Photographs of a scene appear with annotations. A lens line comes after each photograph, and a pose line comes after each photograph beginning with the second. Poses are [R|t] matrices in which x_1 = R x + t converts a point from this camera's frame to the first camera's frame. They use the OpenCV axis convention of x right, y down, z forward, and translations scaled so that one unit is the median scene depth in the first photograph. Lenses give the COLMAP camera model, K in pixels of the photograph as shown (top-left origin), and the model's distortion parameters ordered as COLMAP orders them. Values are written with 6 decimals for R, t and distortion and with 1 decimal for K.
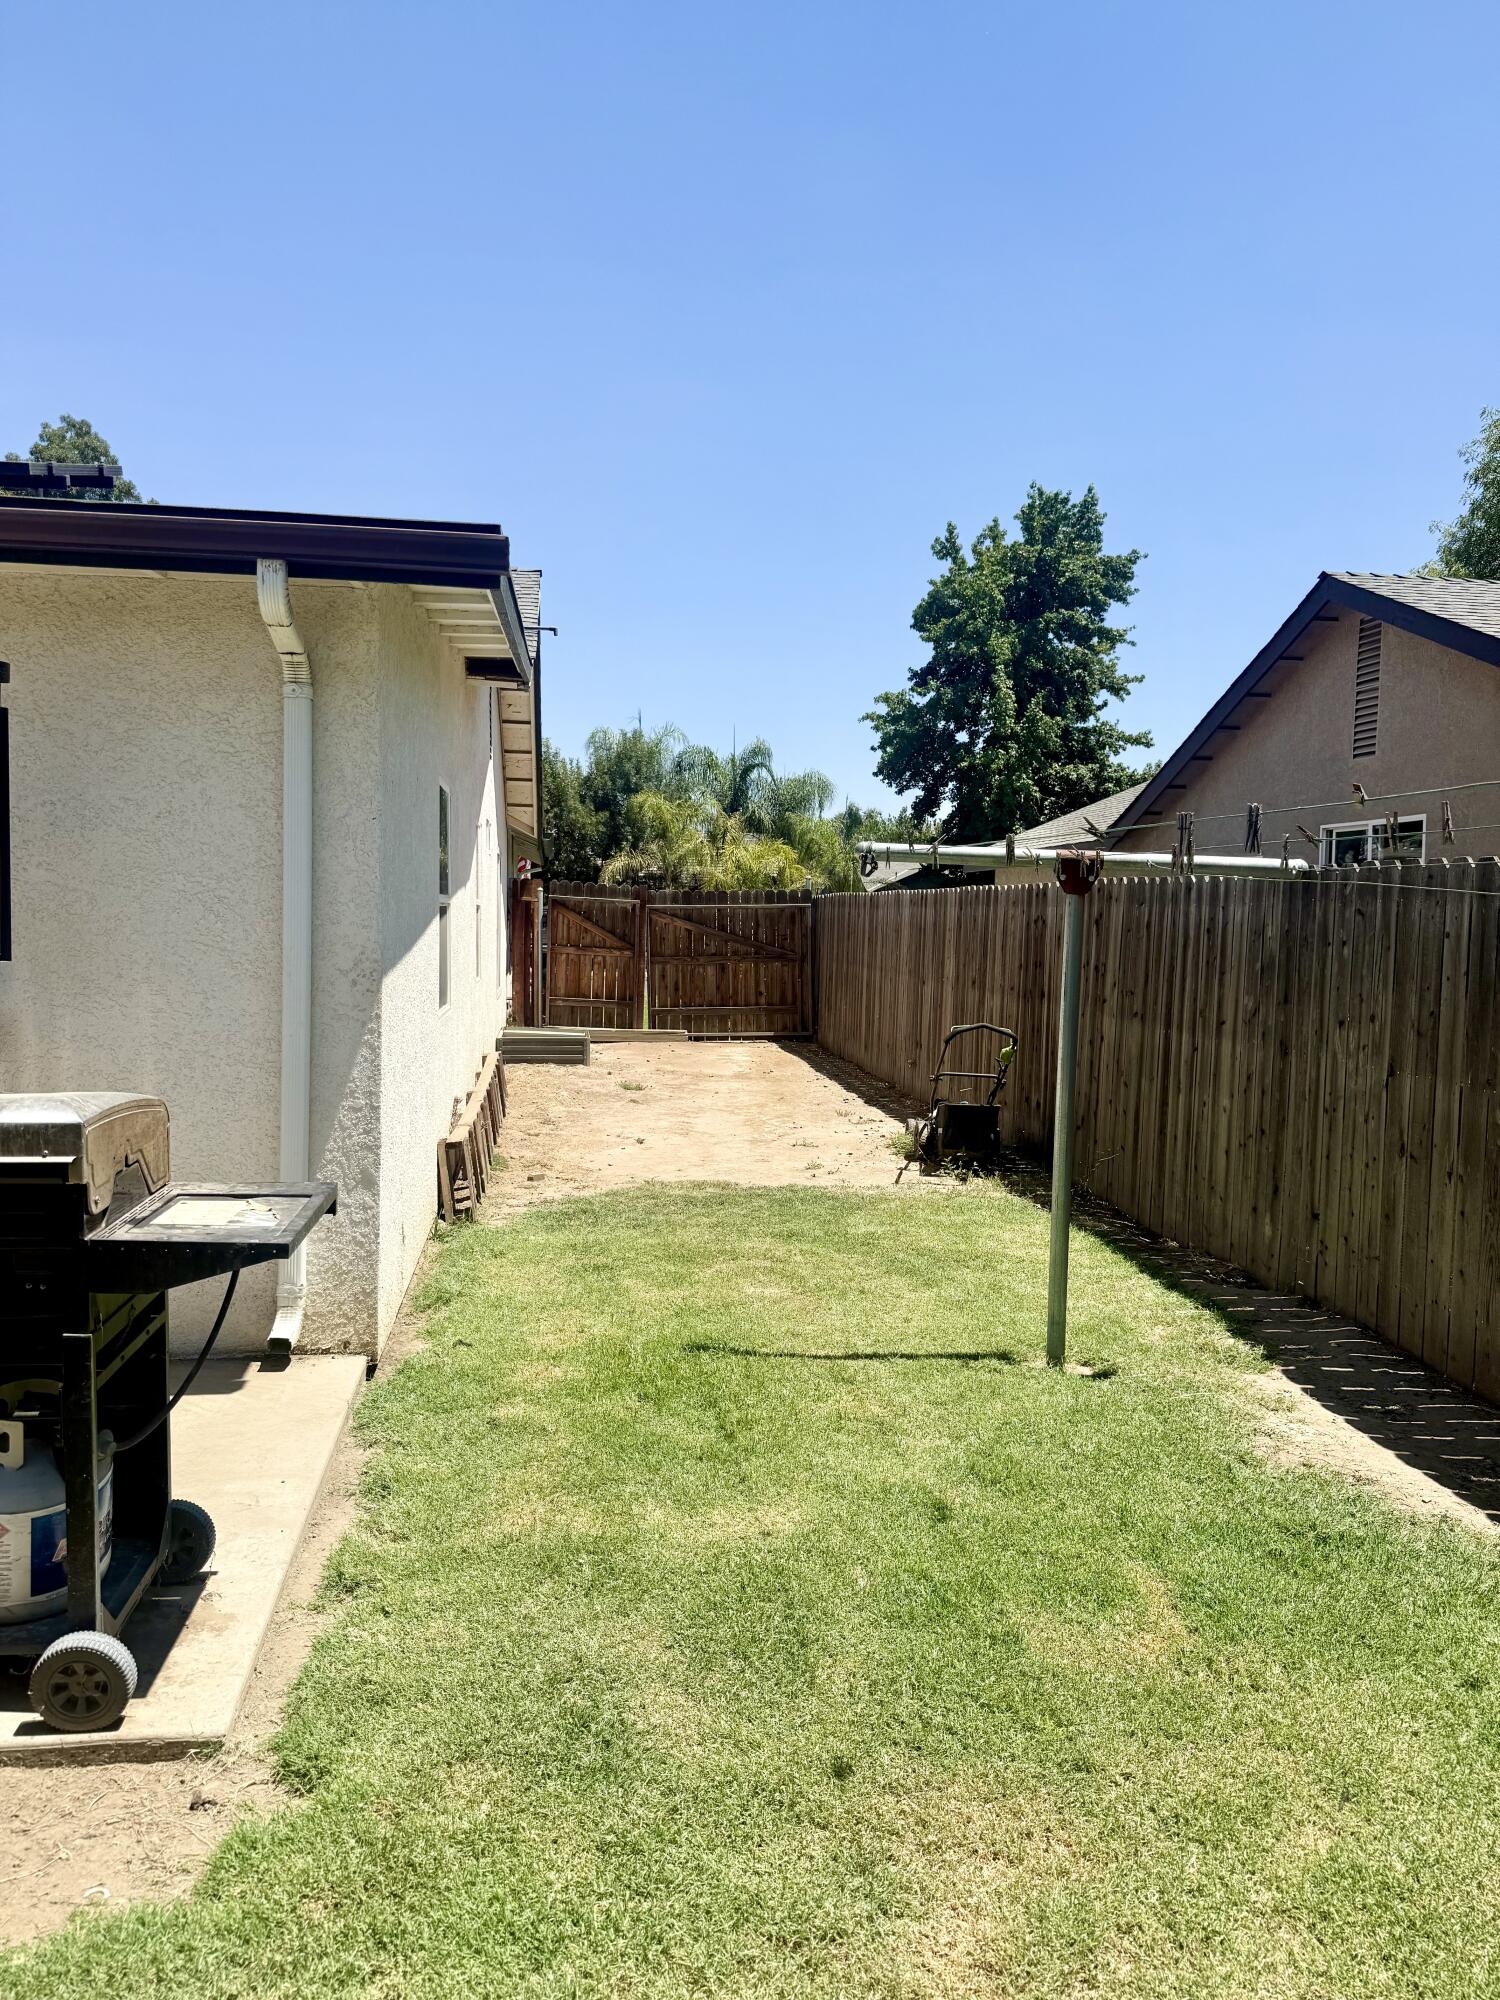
lens RADIAL K [[1434.5, 0, 753.1], [0, 1434.5, 1002.0], [0, 0, 1]] dist [0.112280, -0.164554]
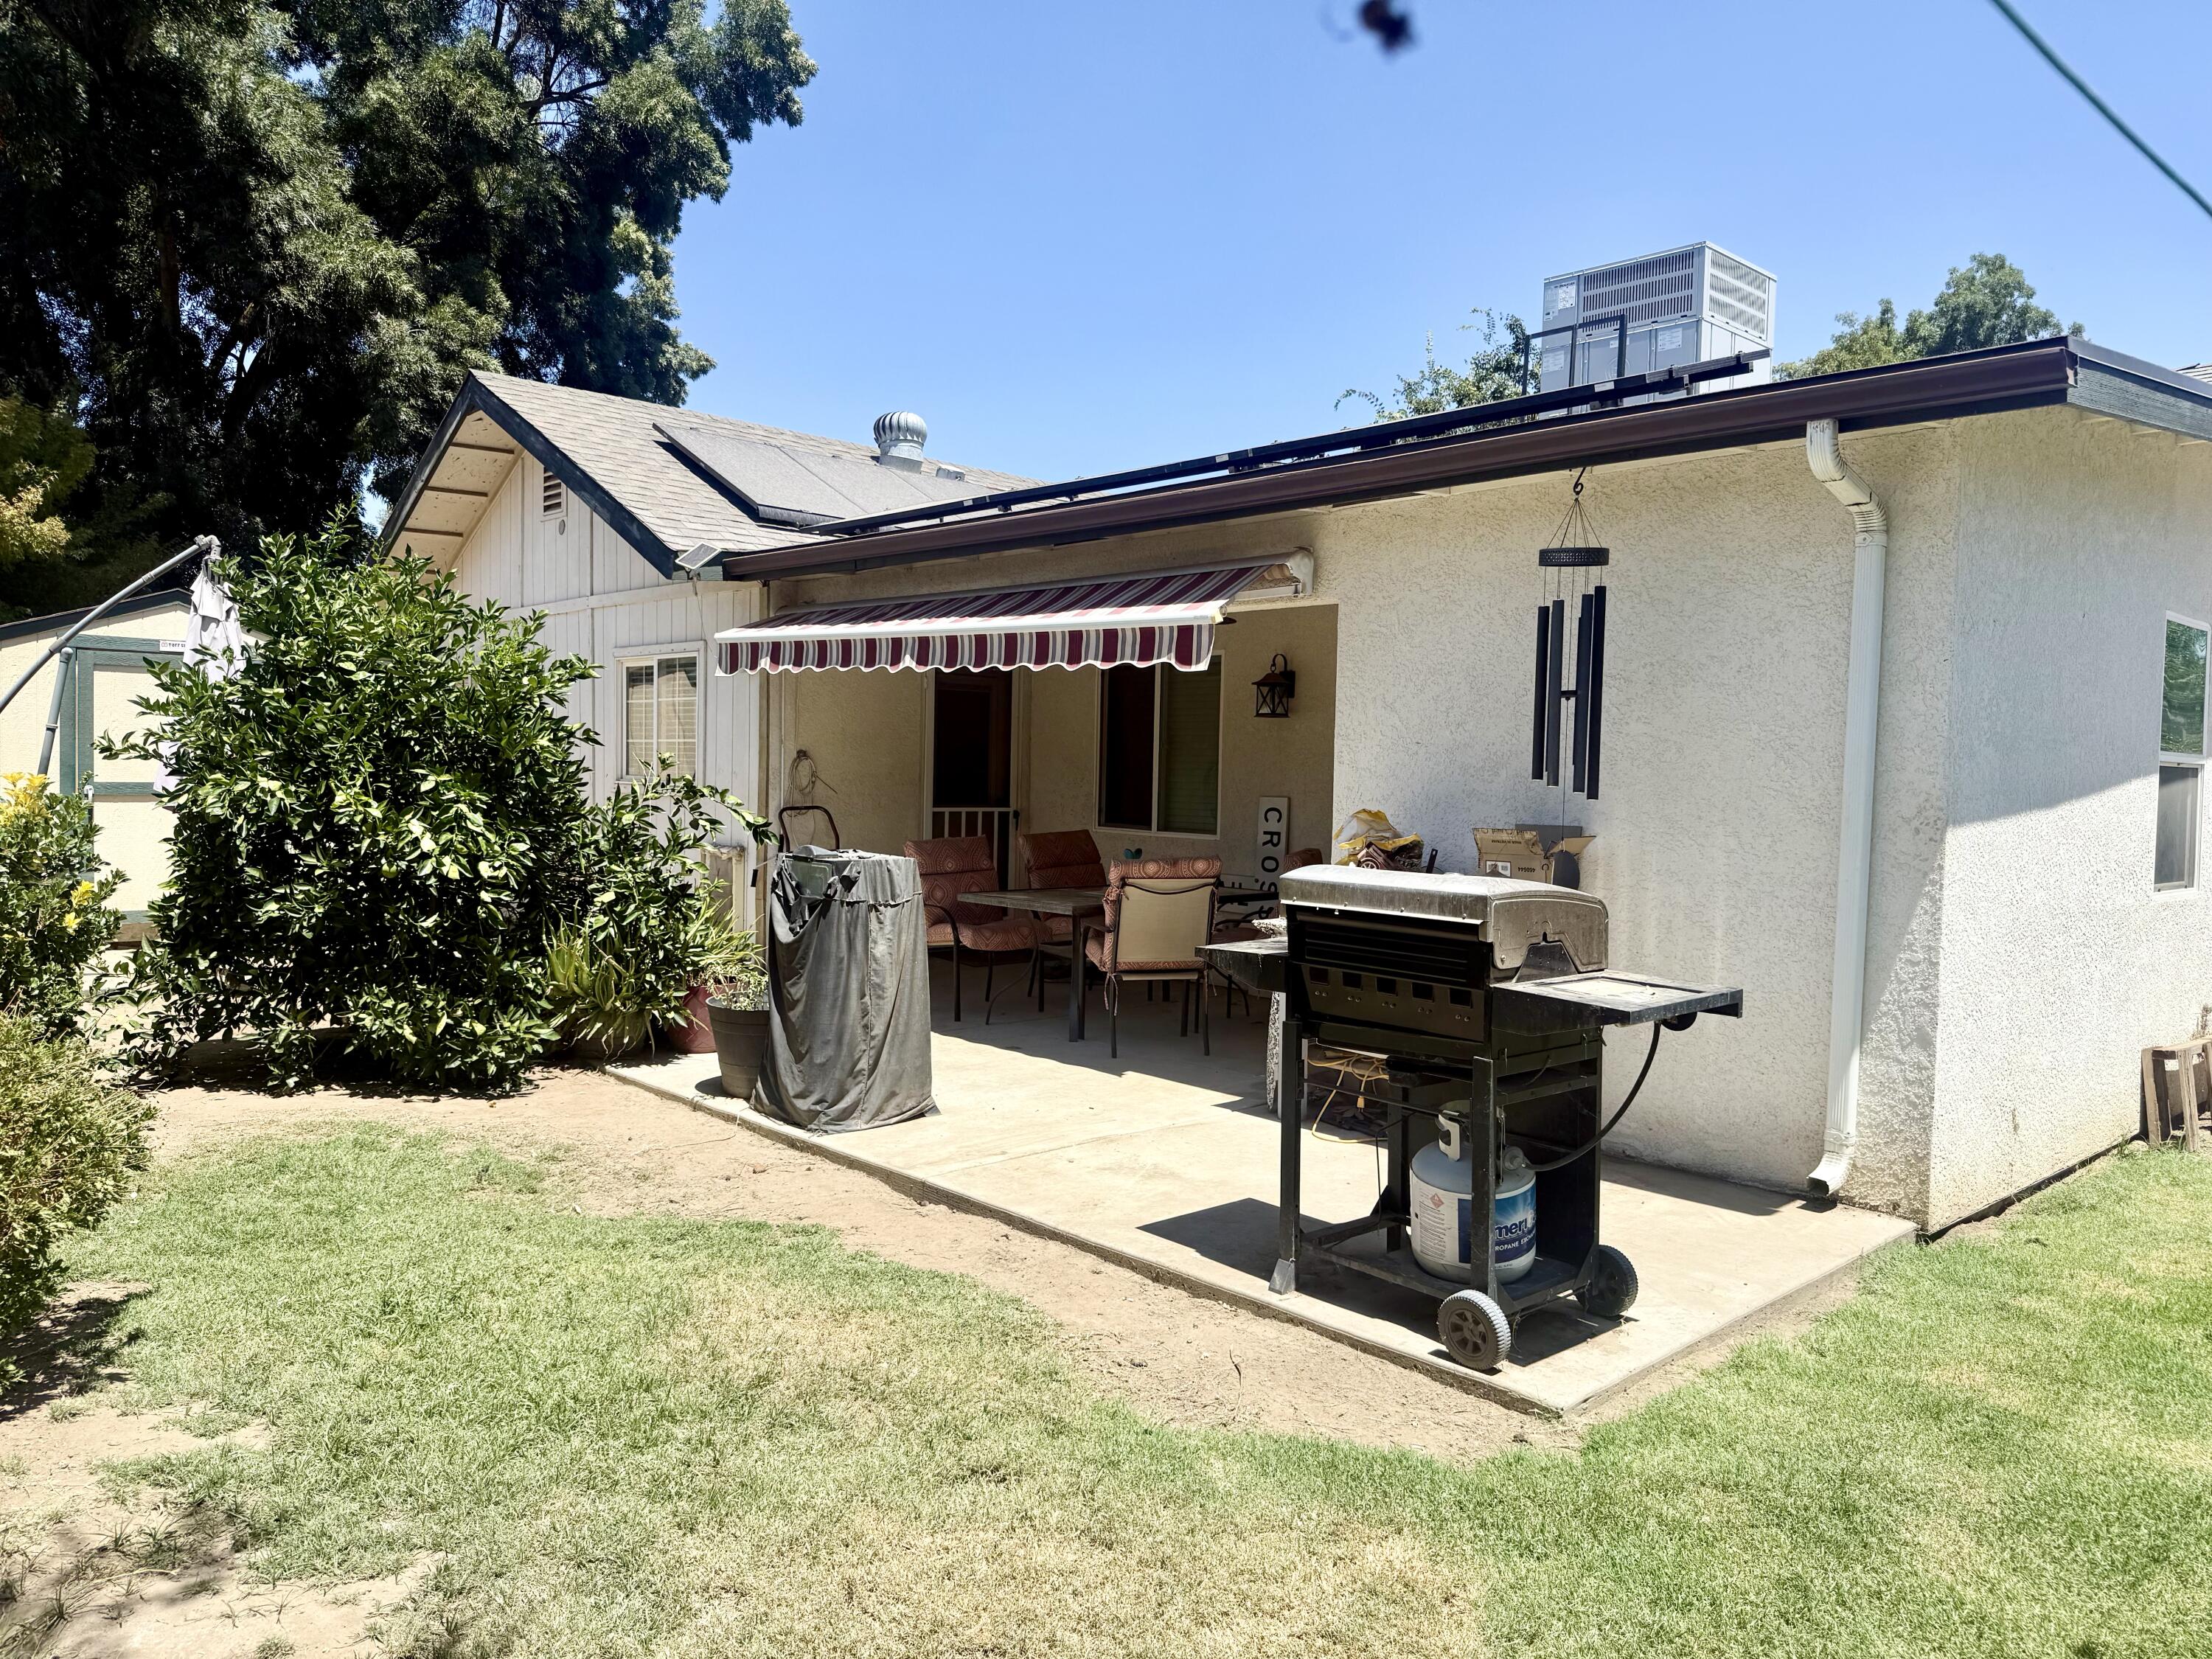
lens RADIAL K [[1575.3, 0, 1105.9], [0, 1575.3, 824.8], [0, 0, 1]] dist [0.152937, -0.210997]
pose [[0.591289, 0.030215, -0.805894, 0.278835], [-0.069329, 0.997503, -0.013468, 0.035218], [0.803474, 0.063835, 0.591907, -0.076645]]
